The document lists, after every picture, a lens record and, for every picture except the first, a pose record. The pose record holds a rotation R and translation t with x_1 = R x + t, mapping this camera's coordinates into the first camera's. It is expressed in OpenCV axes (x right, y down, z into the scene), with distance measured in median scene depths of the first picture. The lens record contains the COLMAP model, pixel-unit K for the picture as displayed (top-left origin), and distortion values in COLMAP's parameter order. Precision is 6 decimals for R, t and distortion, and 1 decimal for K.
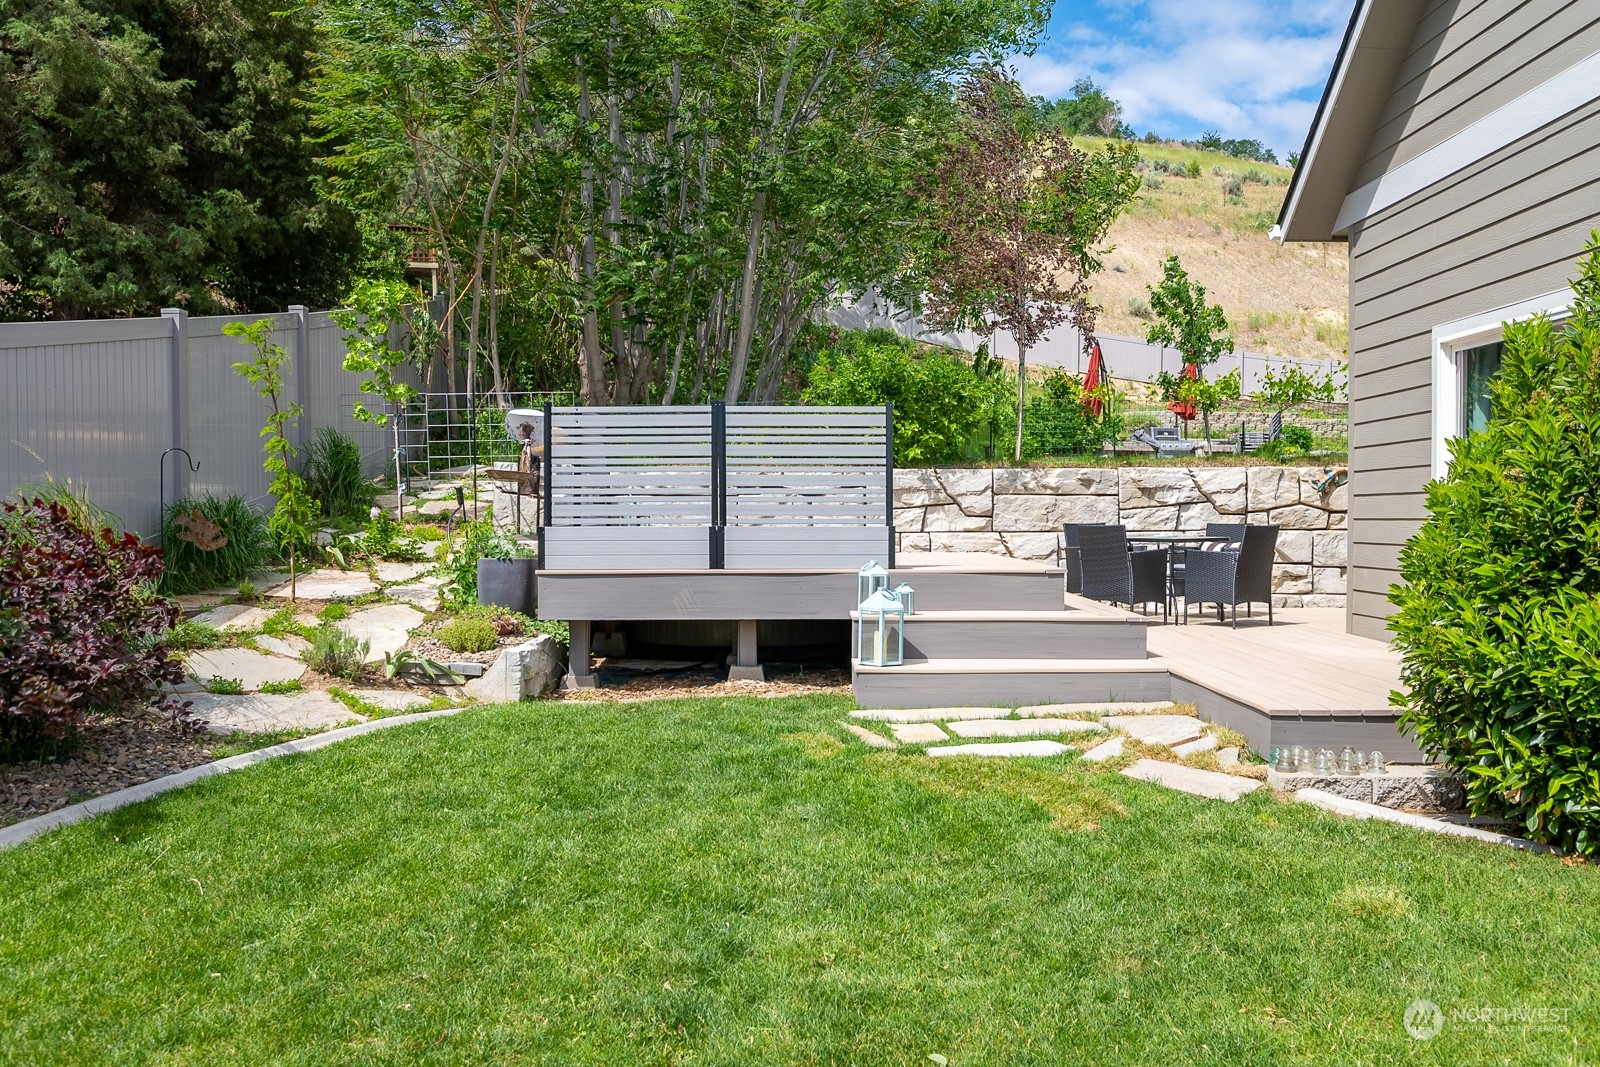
lens RADIAL K [[1271.1, 0, 799.8], [0, 1271.1, 532.1], [0, 0, 1]] dist [0.002271, 0.000395]
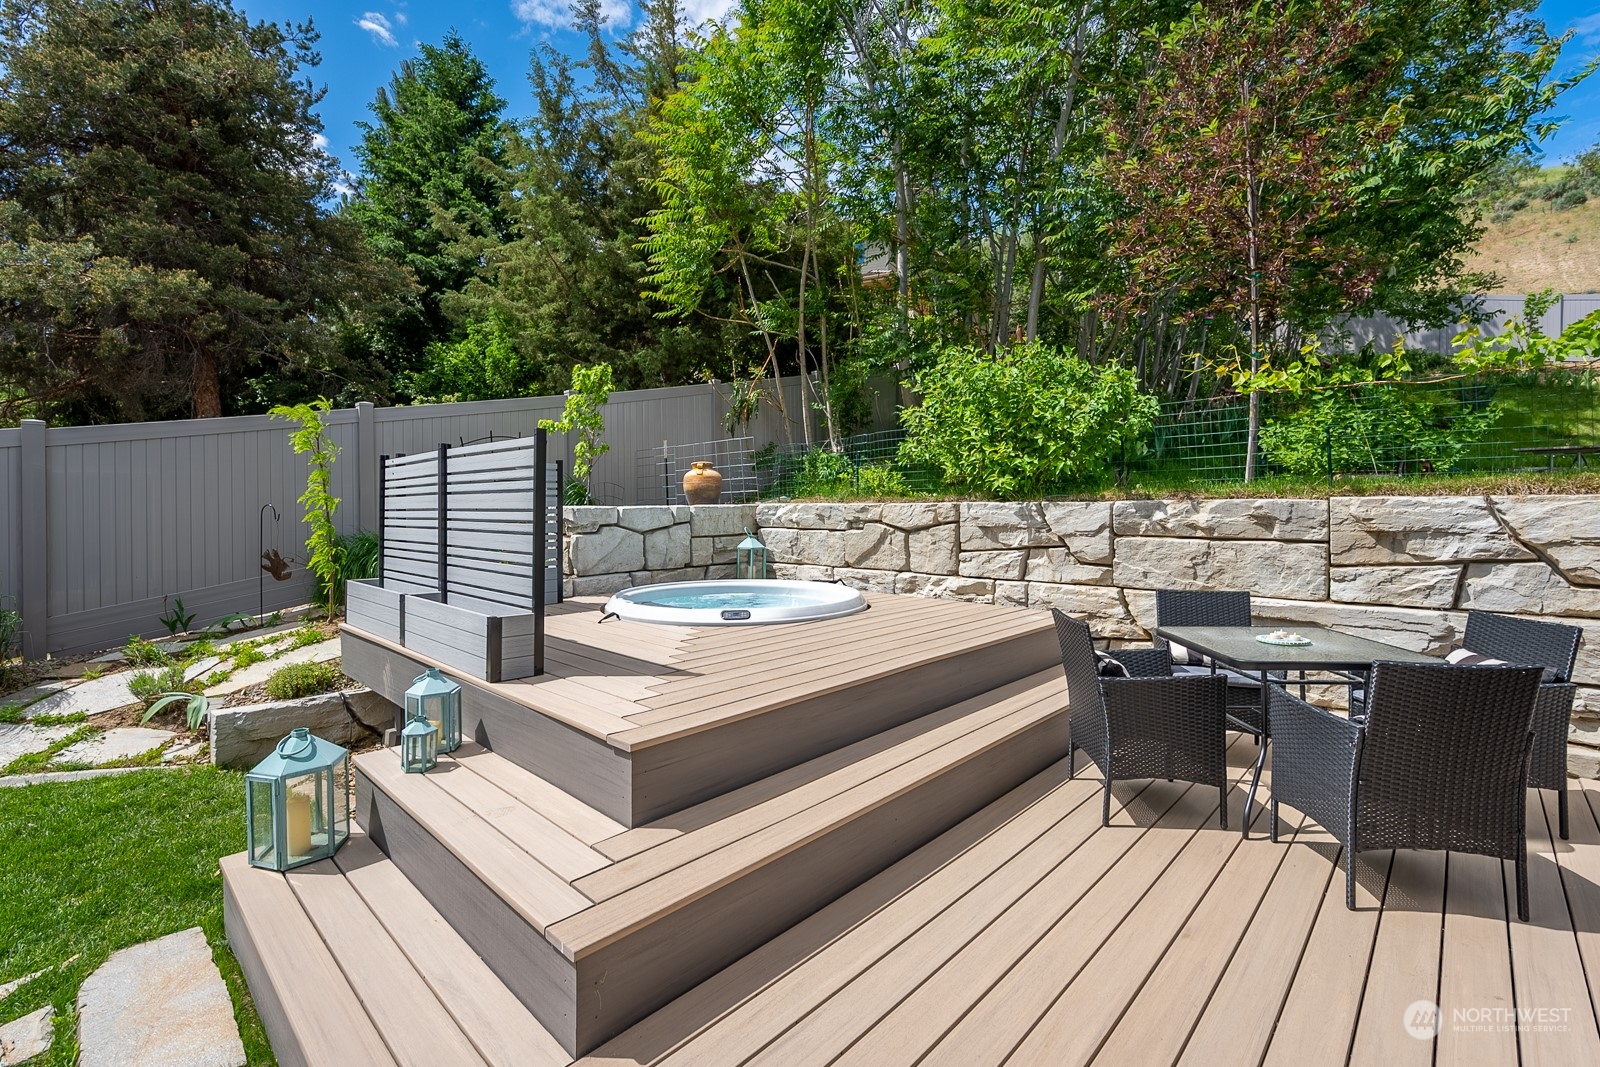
lens RADIAL K [[696.0, 0, 801.2], [0, 696.0, 521.5], [0, 0, 1]] dist [0.001133, 0.000140]
pose [[0.727027, 0.012119, -0.686501, 0.297067], [-0.005780, 0.999917, 0.011531, -0.041523], [0.686584, -0.004415, 0.727037, 0.586714]]
